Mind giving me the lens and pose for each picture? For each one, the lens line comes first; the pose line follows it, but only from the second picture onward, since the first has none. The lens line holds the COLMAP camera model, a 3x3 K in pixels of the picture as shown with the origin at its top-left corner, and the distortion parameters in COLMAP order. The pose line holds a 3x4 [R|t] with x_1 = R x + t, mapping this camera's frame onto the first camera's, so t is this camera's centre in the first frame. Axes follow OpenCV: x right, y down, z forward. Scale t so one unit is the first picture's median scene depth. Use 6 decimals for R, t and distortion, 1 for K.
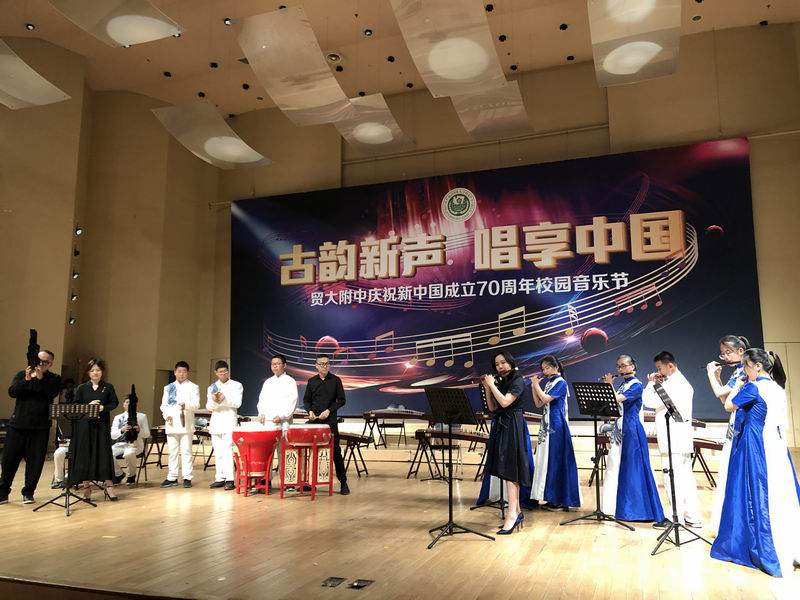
lens RADIAL K [[647.0, 0, 409.3], [0, 647.0, 294.4], [0, 0, 1]] dist [0.194357, -0.681633]
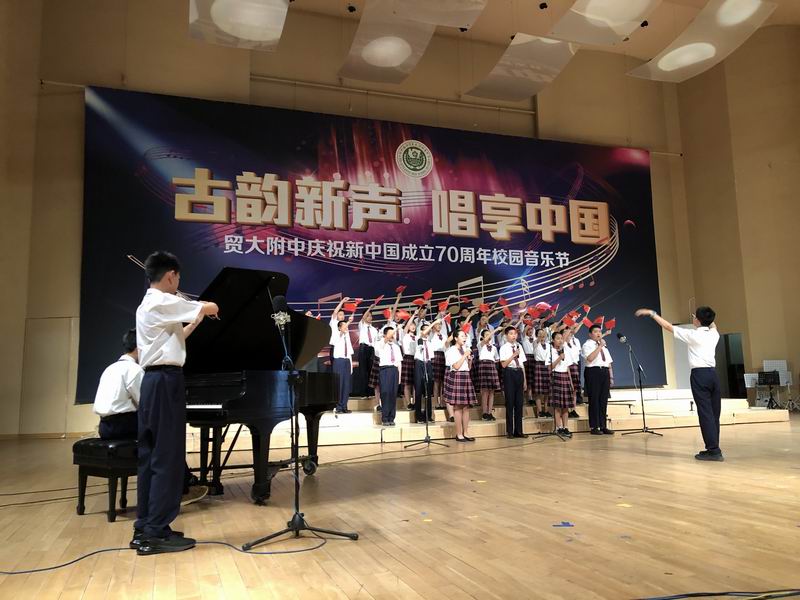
lens RADIAL K [[647.0, 0, 409.3], [0, 647.0, 294.4], [0, 0, 1]] dist [0.194357, -0.681633]
pose [[0.773828, 0.072865, 0.629190, -0.494768], [-0.075534, 0.996888, -0.022549, 0.072248], [-0.628876, -0.030076, 0.776924, 0.302041]]
